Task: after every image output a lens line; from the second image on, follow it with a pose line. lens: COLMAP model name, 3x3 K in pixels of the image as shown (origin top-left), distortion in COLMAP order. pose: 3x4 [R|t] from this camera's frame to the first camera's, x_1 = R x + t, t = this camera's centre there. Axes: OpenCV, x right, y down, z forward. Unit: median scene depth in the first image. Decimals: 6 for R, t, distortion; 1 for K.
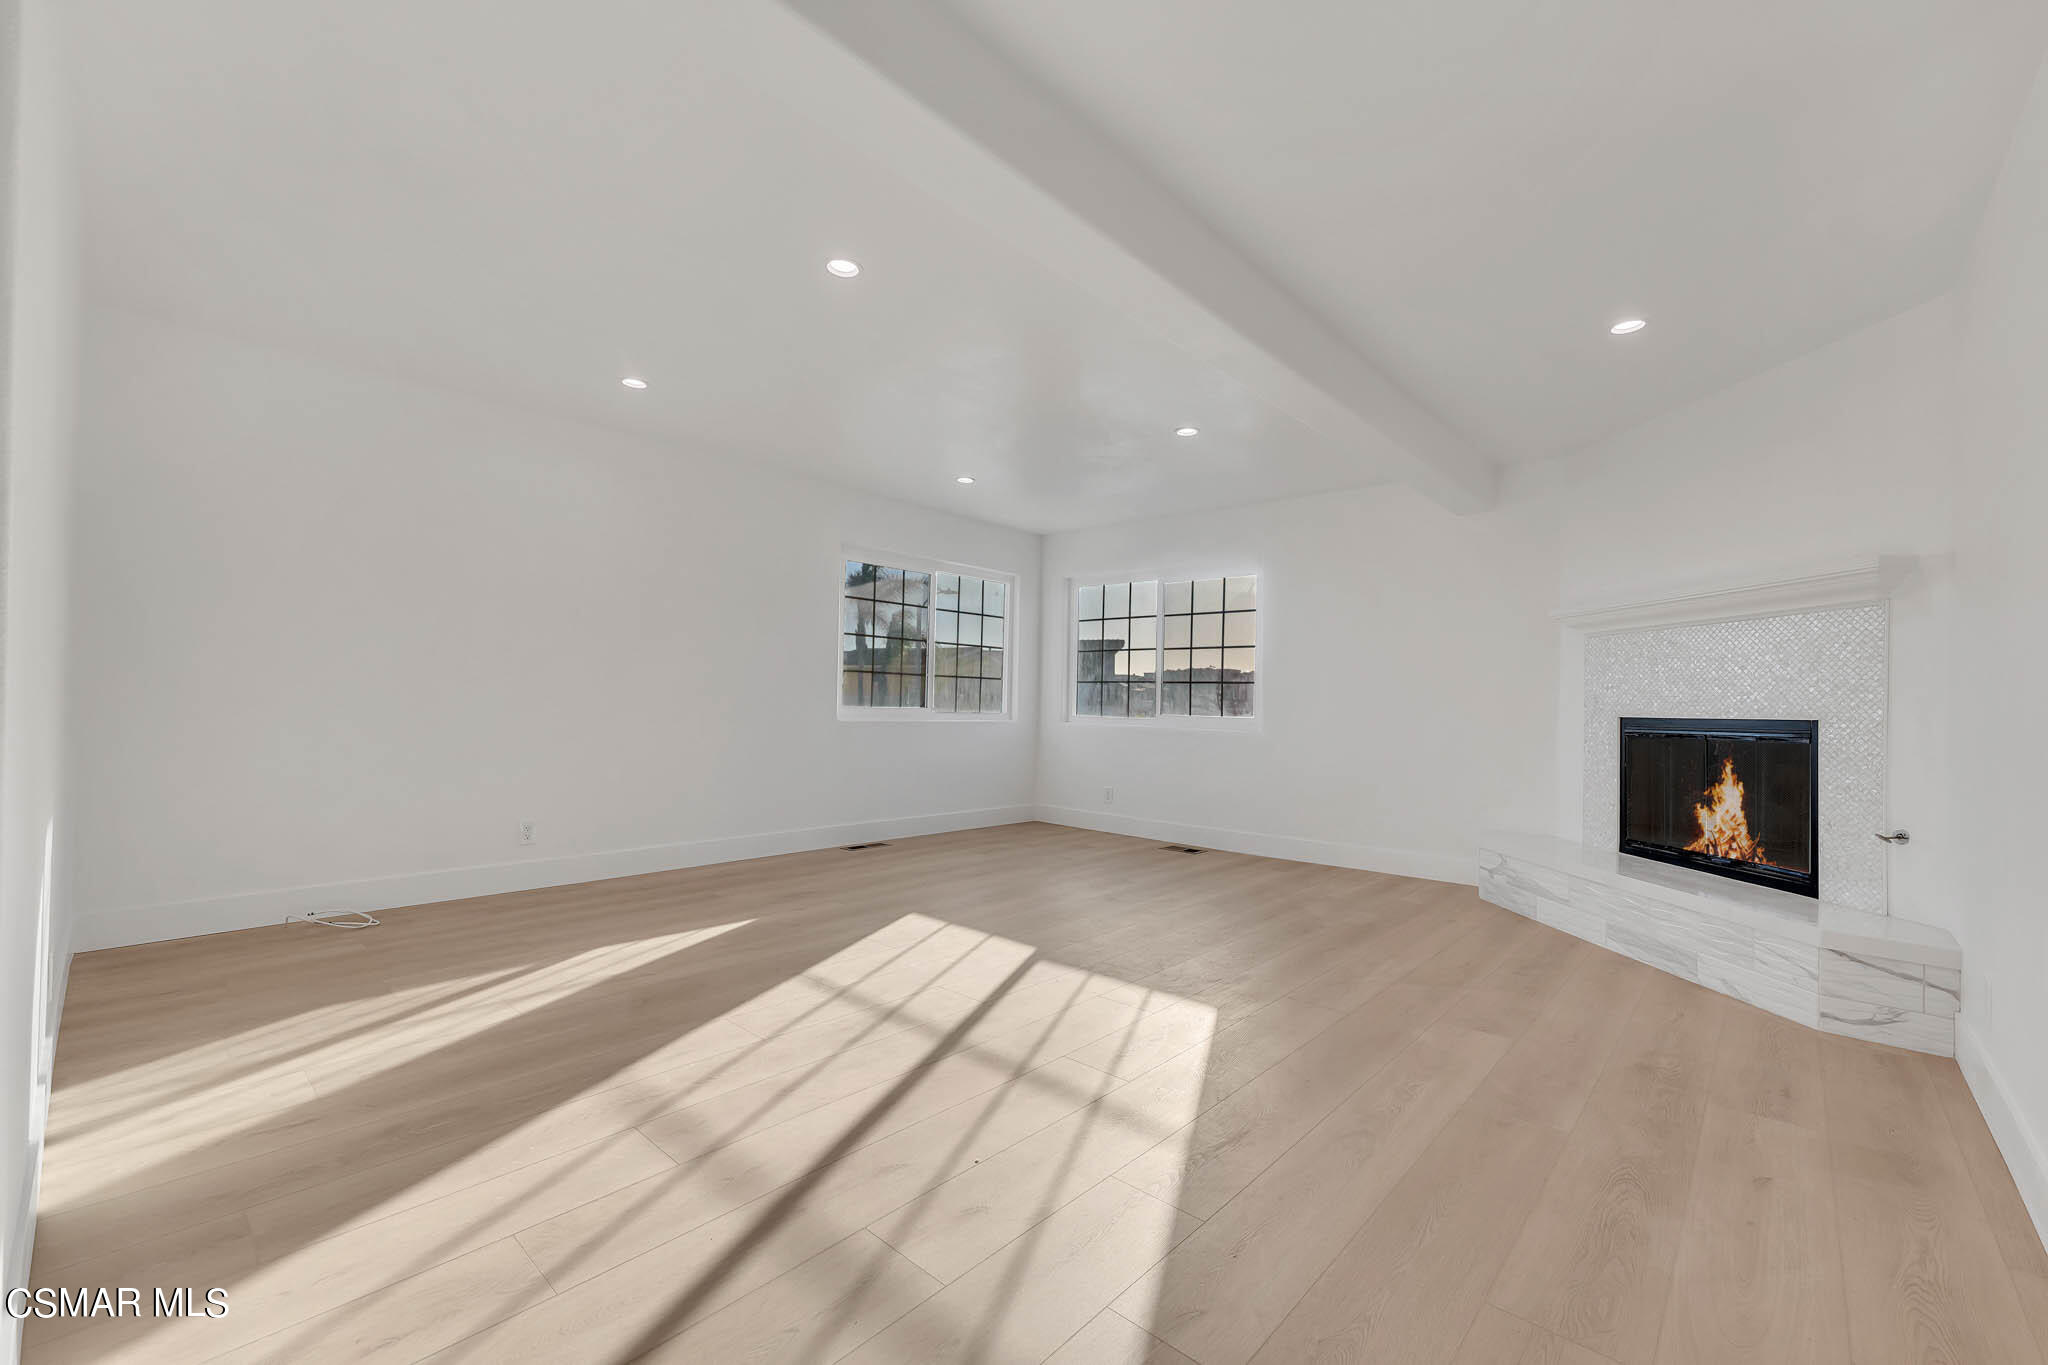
lens RADIAL K [[841.4, 0, 1011.3], [0, 841.4, 693.8], [0, 0, 1]] dist [0.002033, -0.001163]
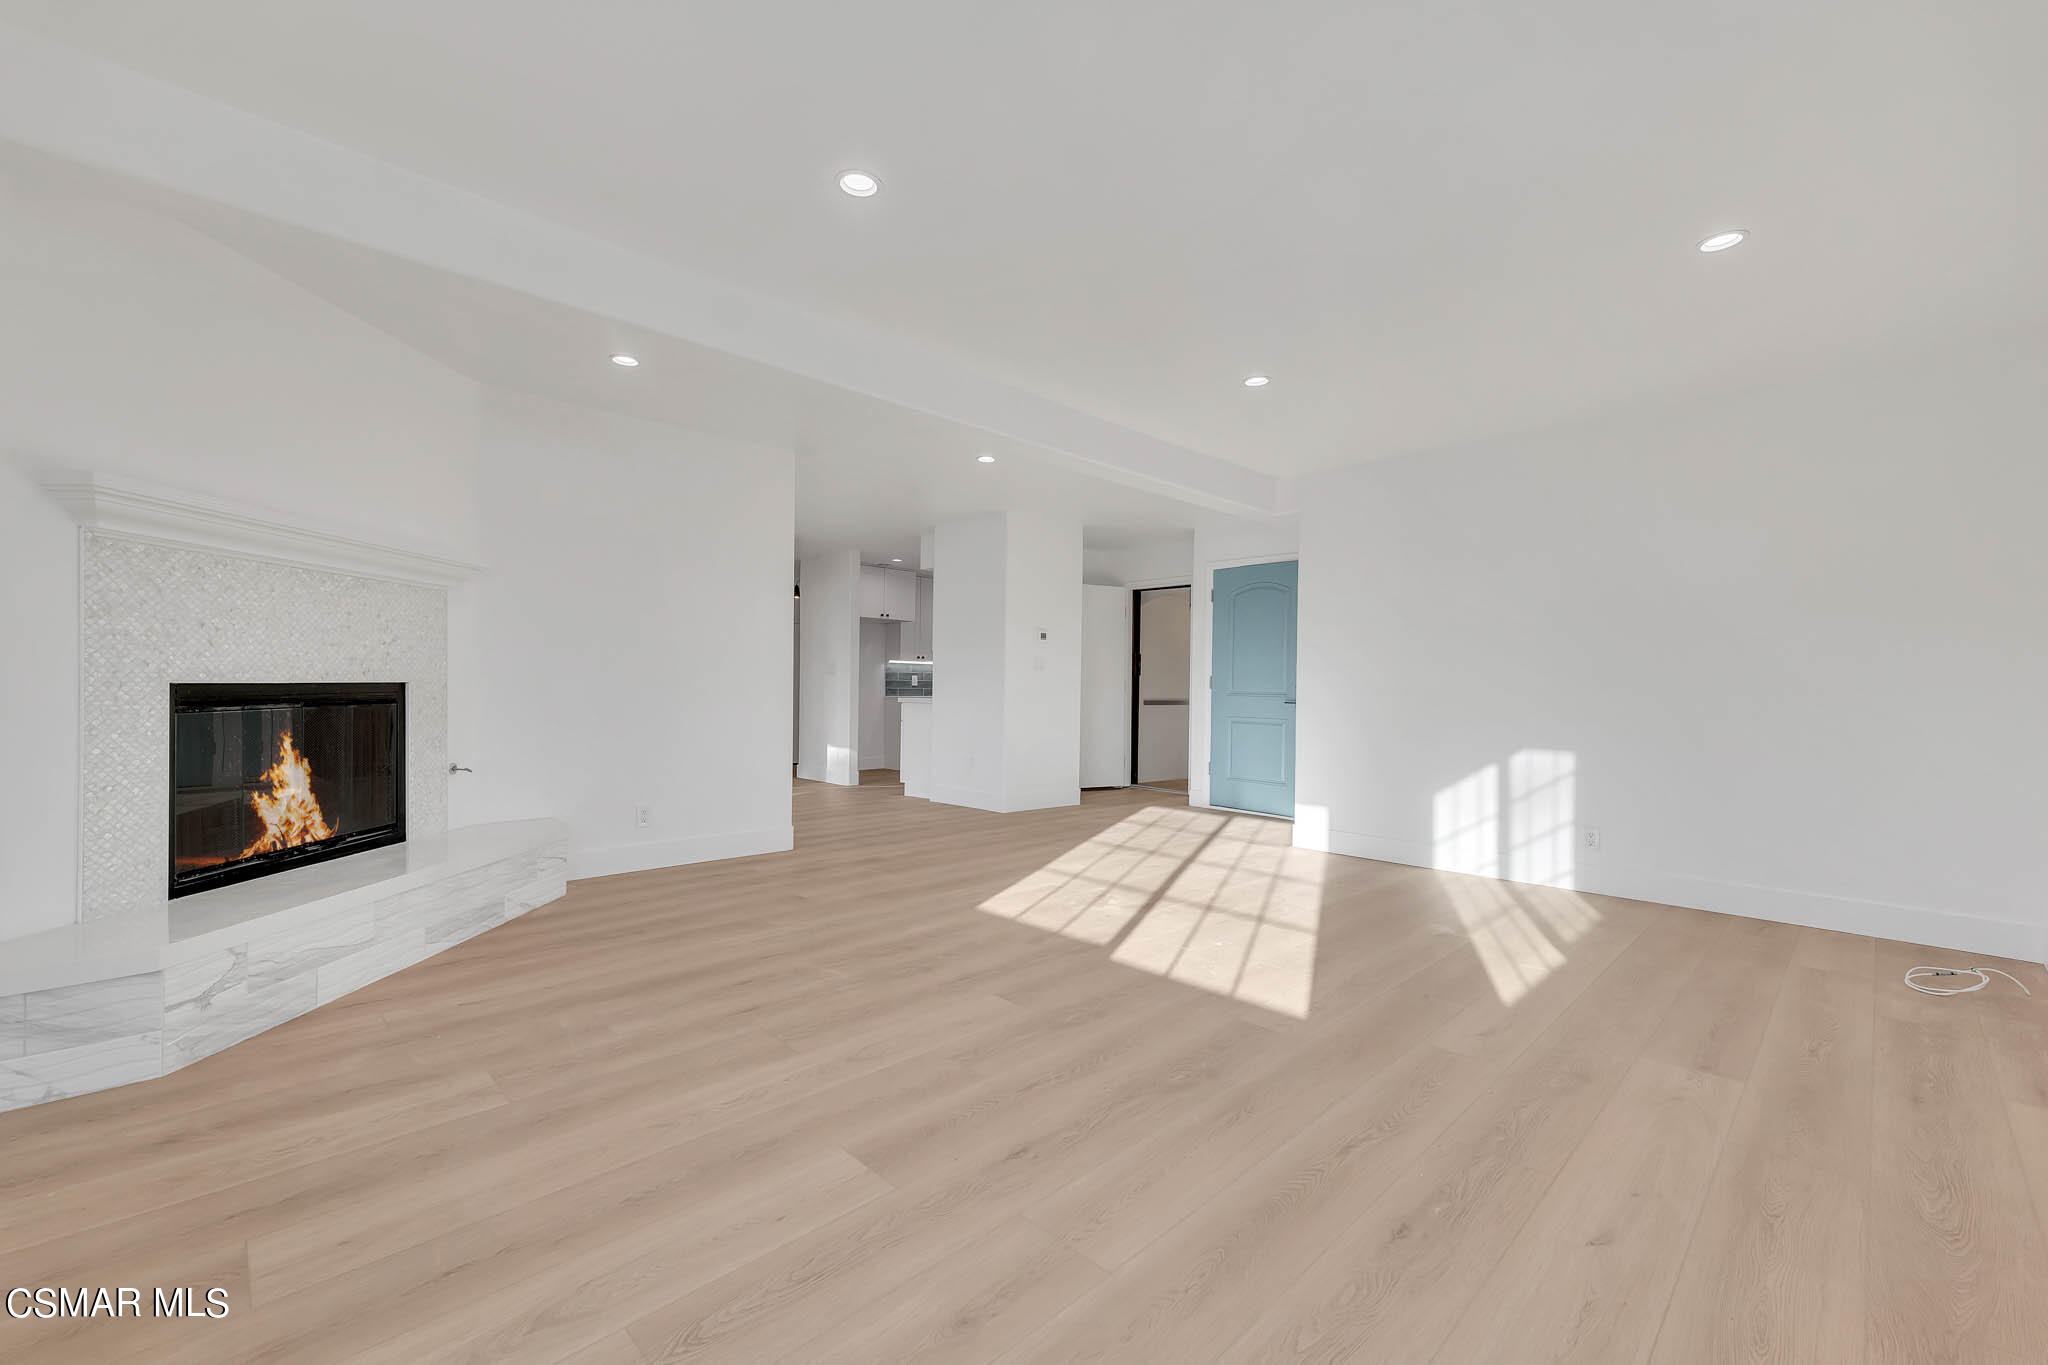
lens RADIAL K [[841.4, 0, 1043.3], [0, 841.4, 691.6], [0, 0, 1]] dist [0.002033, -0.001163]
pose [[-0.999298, -0.027721, 0.025208, 0.083175], [-0.027818, 0.999607, -0.003501, 0.022796], [-0.025101, -0.004200, -0.999676, 1.861804]]
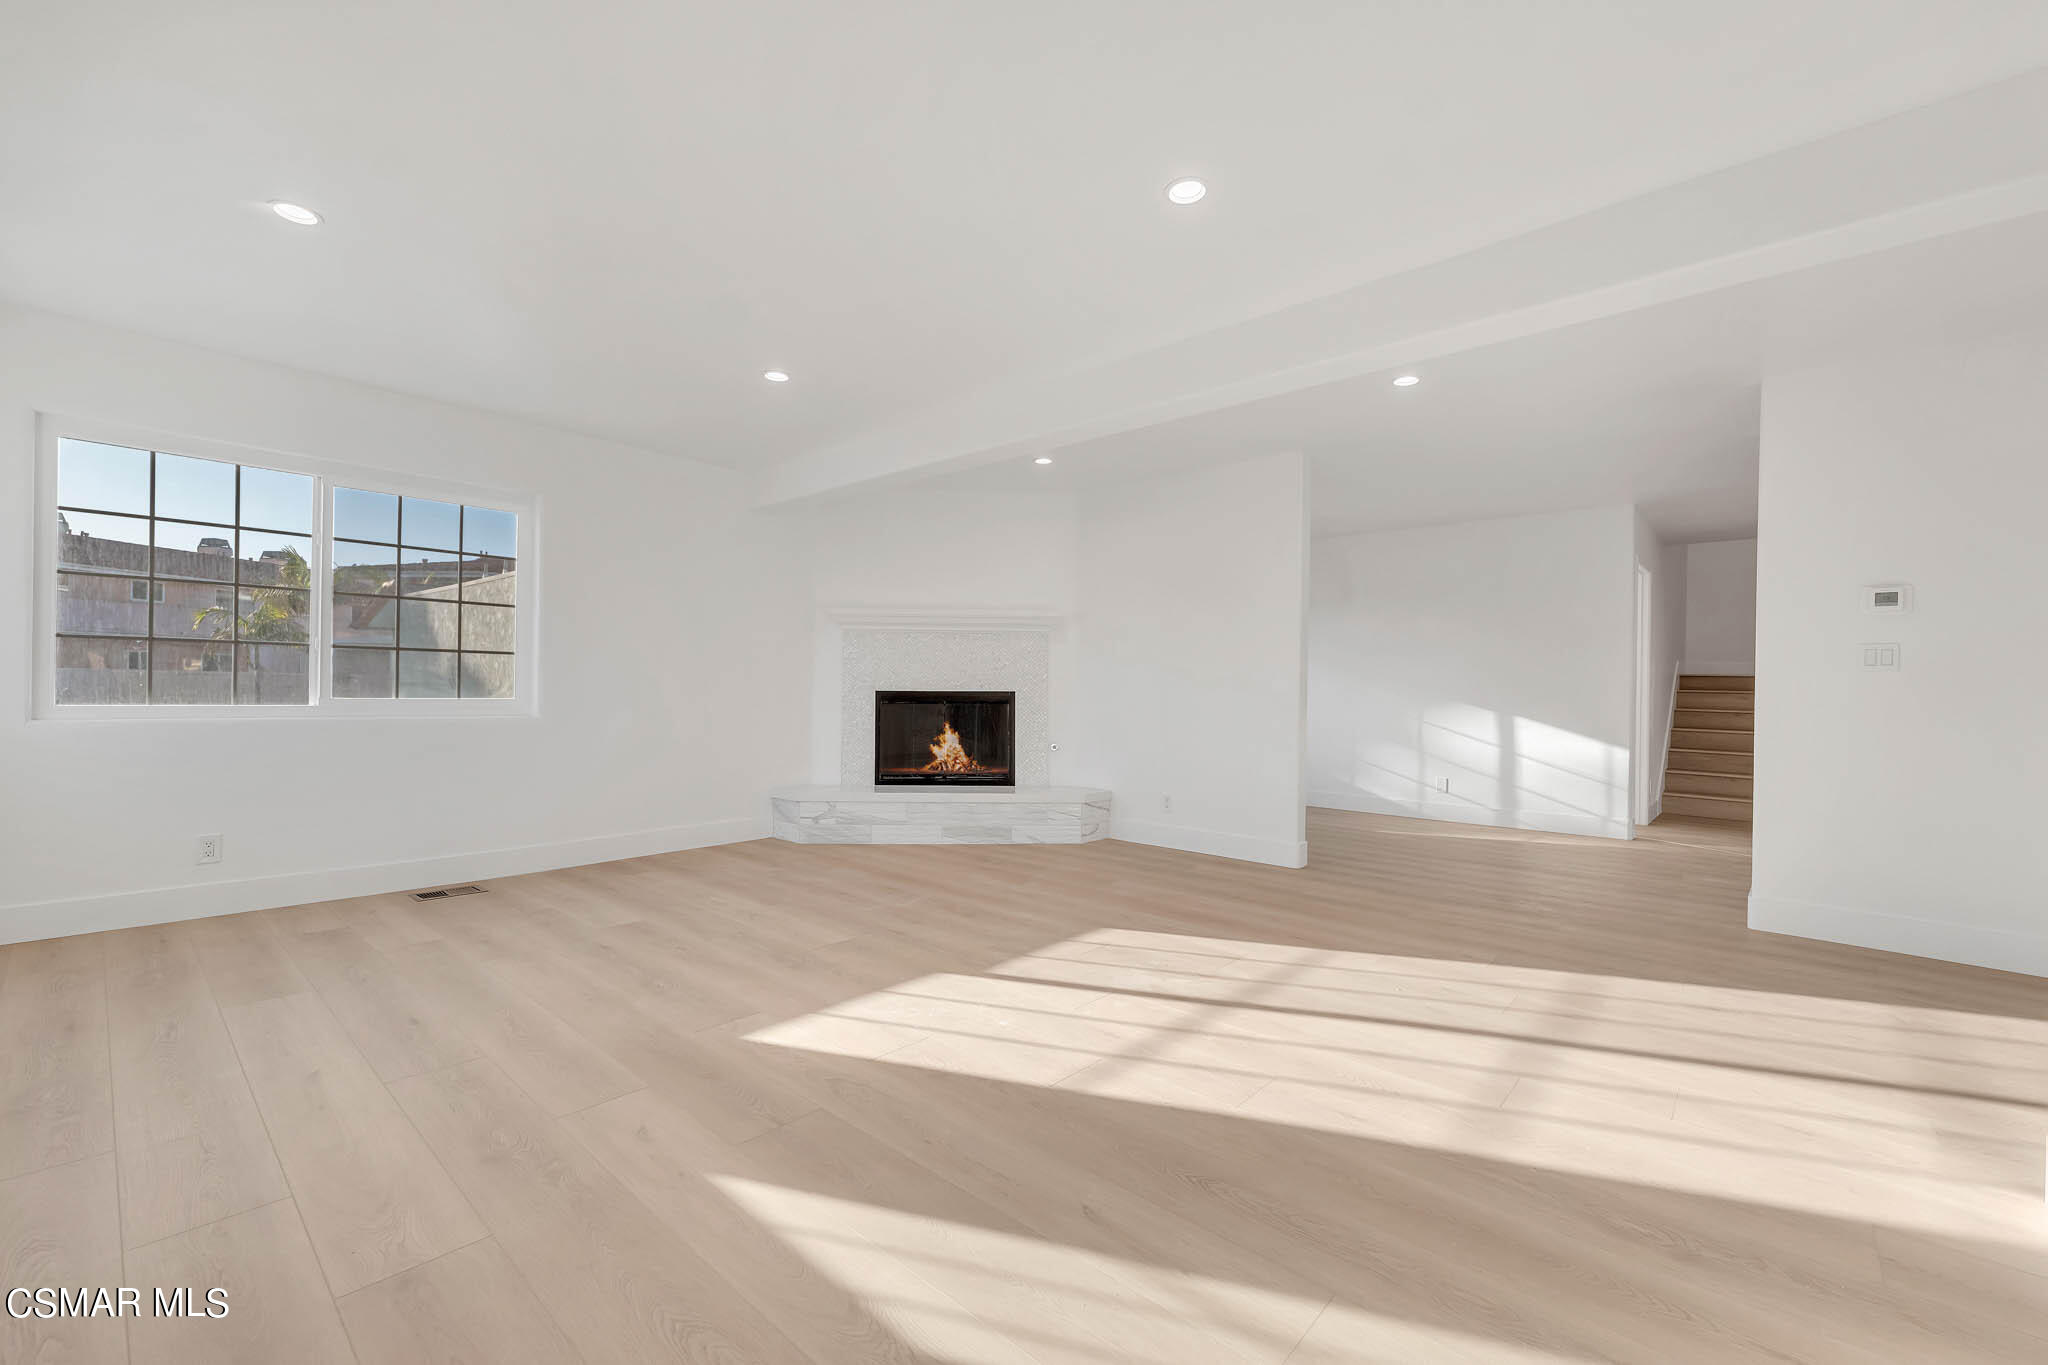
lens RADIAL K [[841.4, 0, 1008.0], [0, 841.4, 700.4], [0, 0, 1]] dist [0.002033, -0.001163]
pose [[-0.013208, -0.031783, 0.999408, -0.810798], [-0.020284, 0.999298, 0.031511, -0.004947], [-0.999707, -0.019856, -0.013844, 0.928844]]
